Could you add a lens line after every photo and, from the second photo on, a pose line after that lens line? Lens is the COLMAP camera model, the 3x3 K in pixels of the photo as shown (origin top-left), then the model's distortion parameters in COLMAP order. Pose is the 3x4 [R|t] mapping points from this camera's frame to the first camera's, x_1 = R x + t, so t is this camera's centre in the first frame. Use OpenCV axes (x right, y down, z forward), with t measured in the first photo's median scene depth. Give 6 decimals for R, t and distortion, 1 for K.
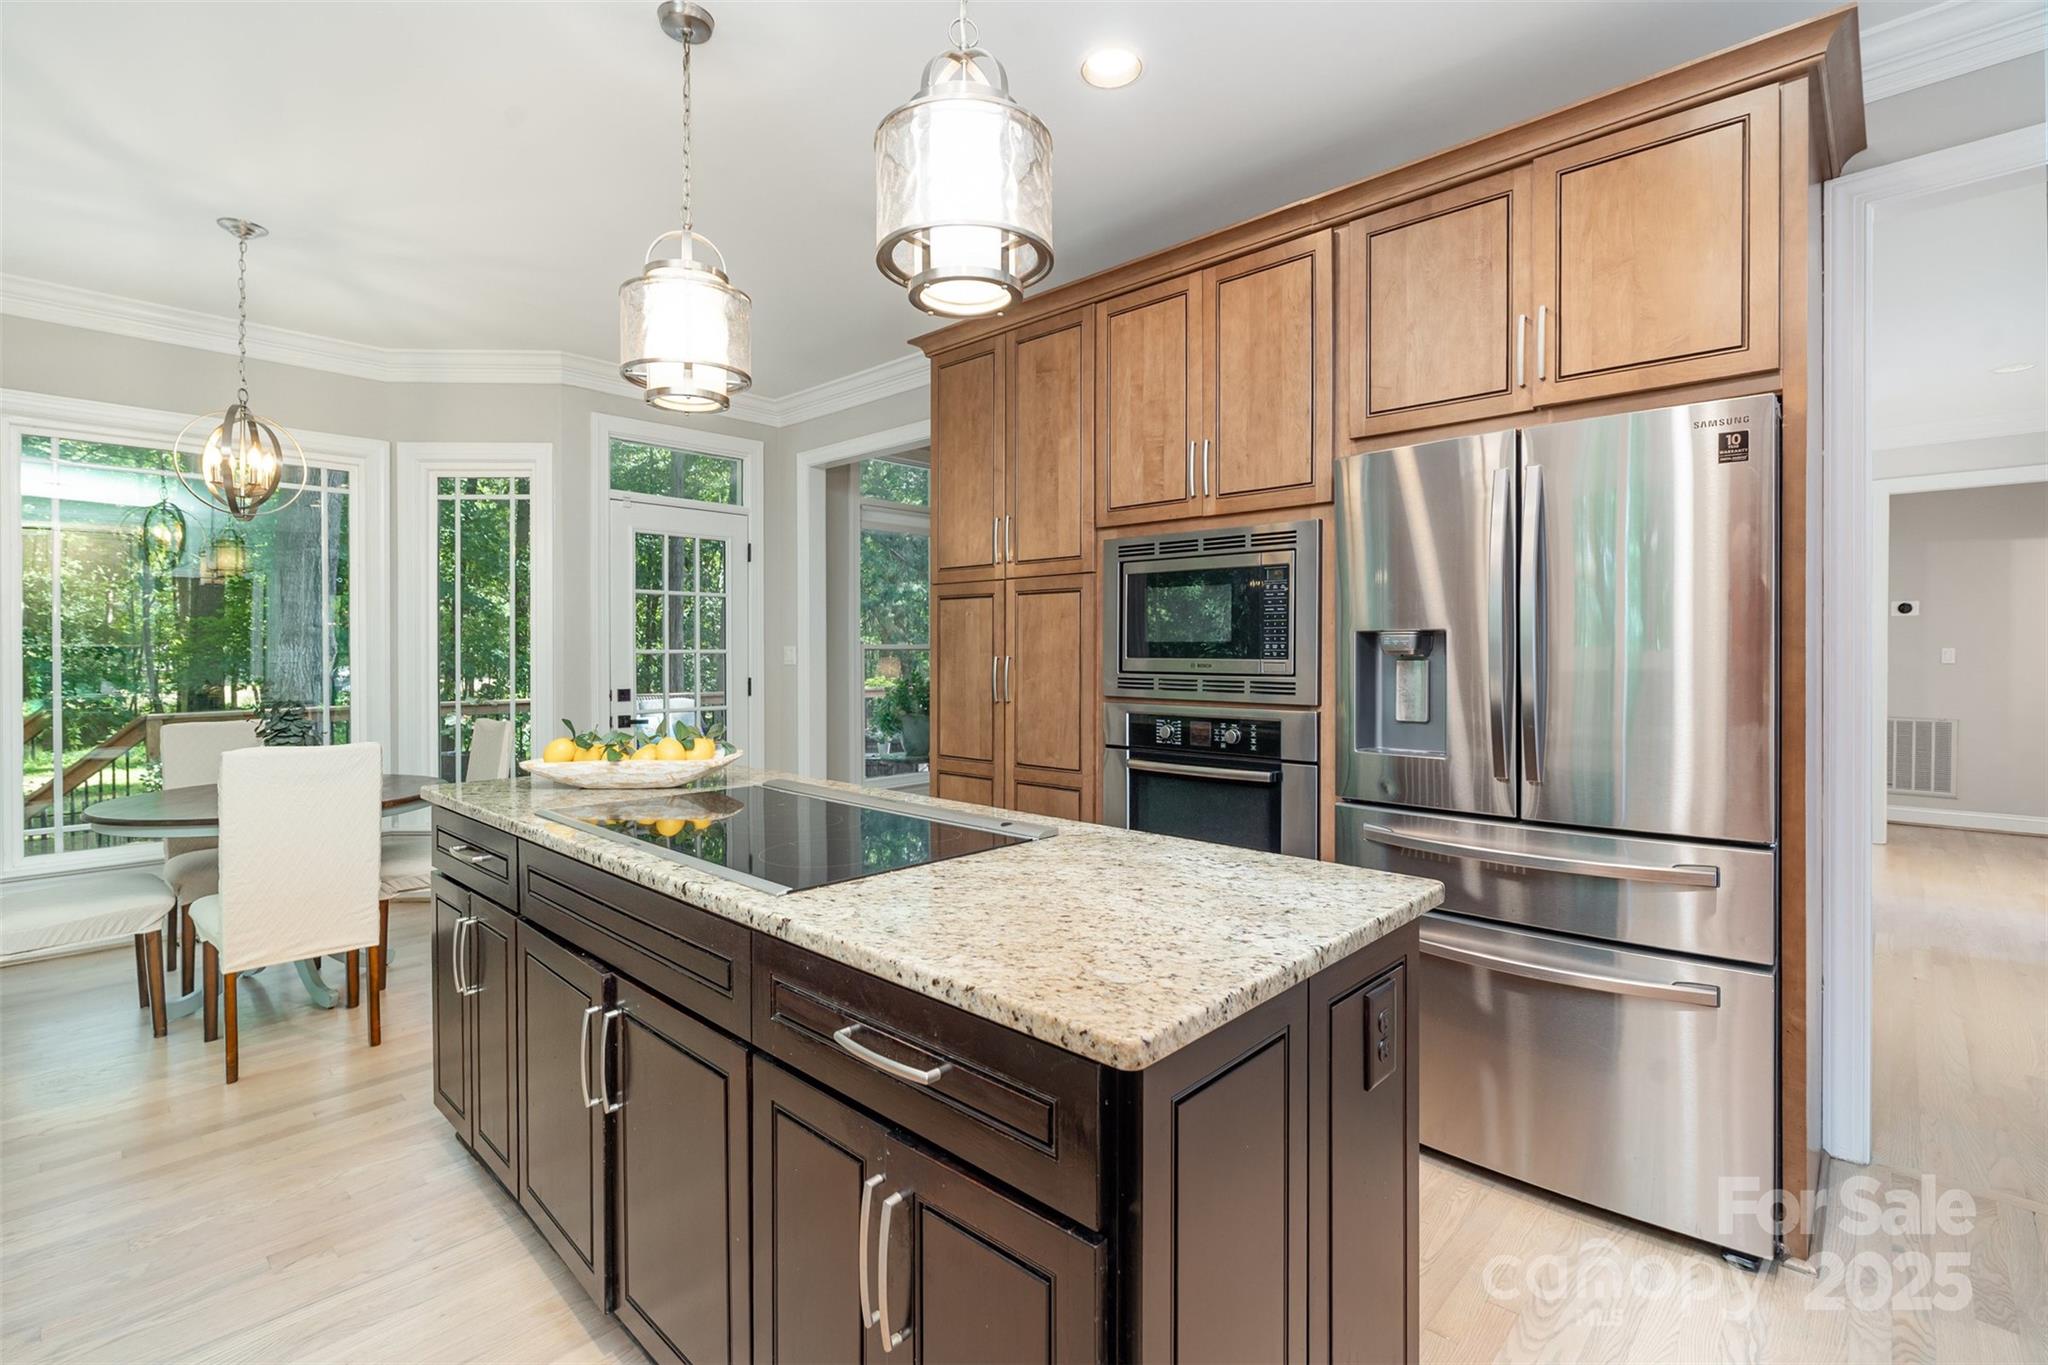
lens RADIAL K [[935.8, 0, 1022.0], [0, 935.8, 666.9], [0, 0, 1]] dist [0.000602, -0.000706]
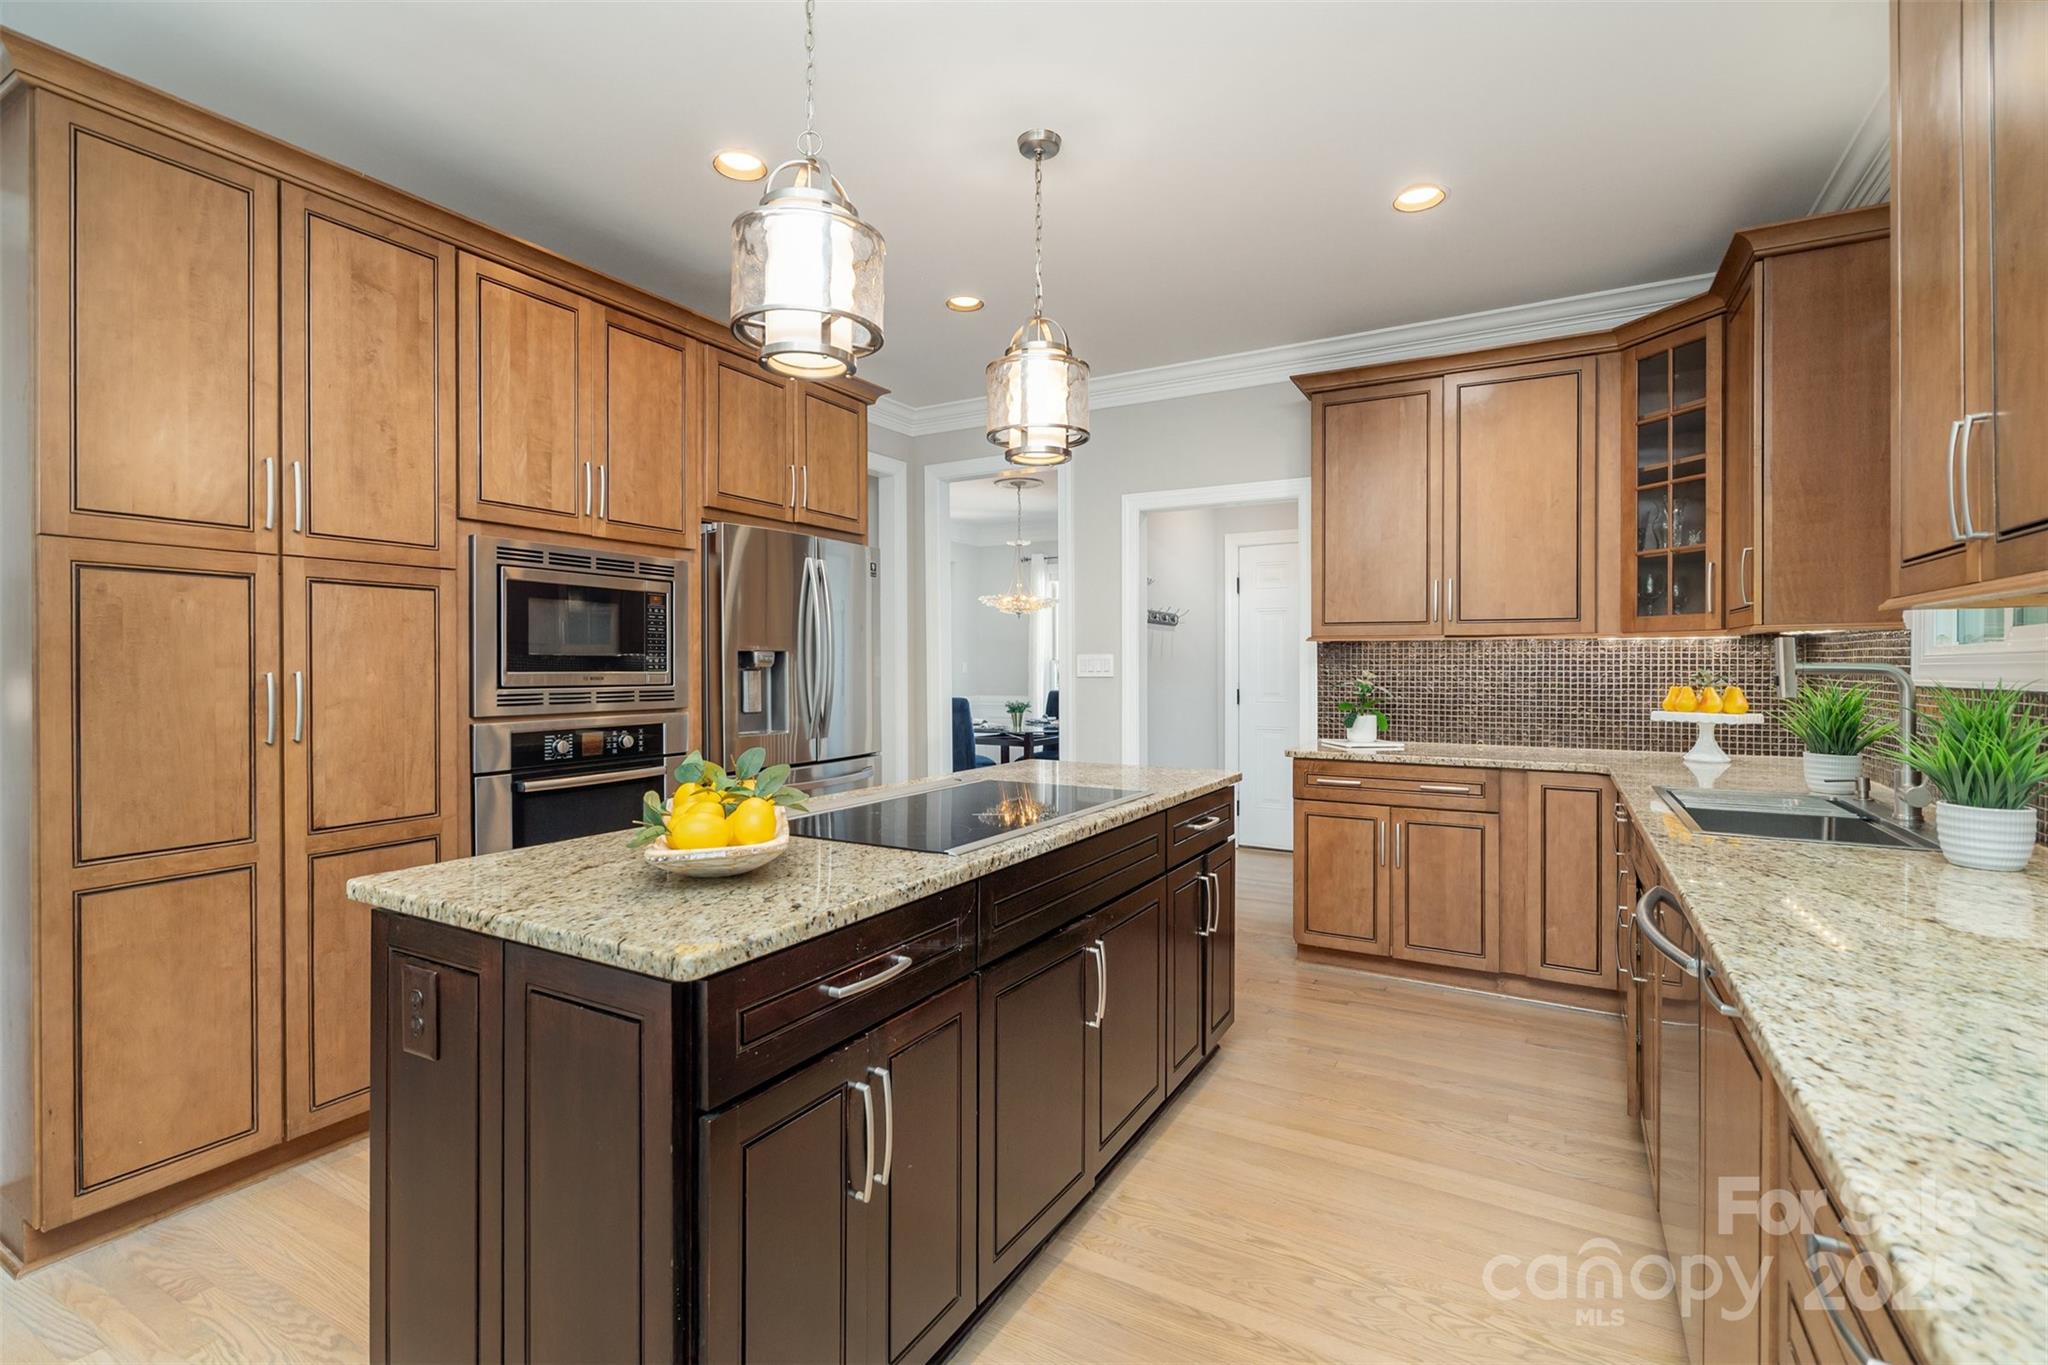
lens RADIAL K [[935.8, 0, 1021.5], [0, 935.8, 669.5], [0, 0, 1]] dist [0.000602, -0.000706]
pose [[-0.235849, -0.008216, 0.971755, -0.906734], [0.011230, 0.999874, 0.011180, -0.017345], [-0.971725, 0.013549, -0.235727, 0.756582]]
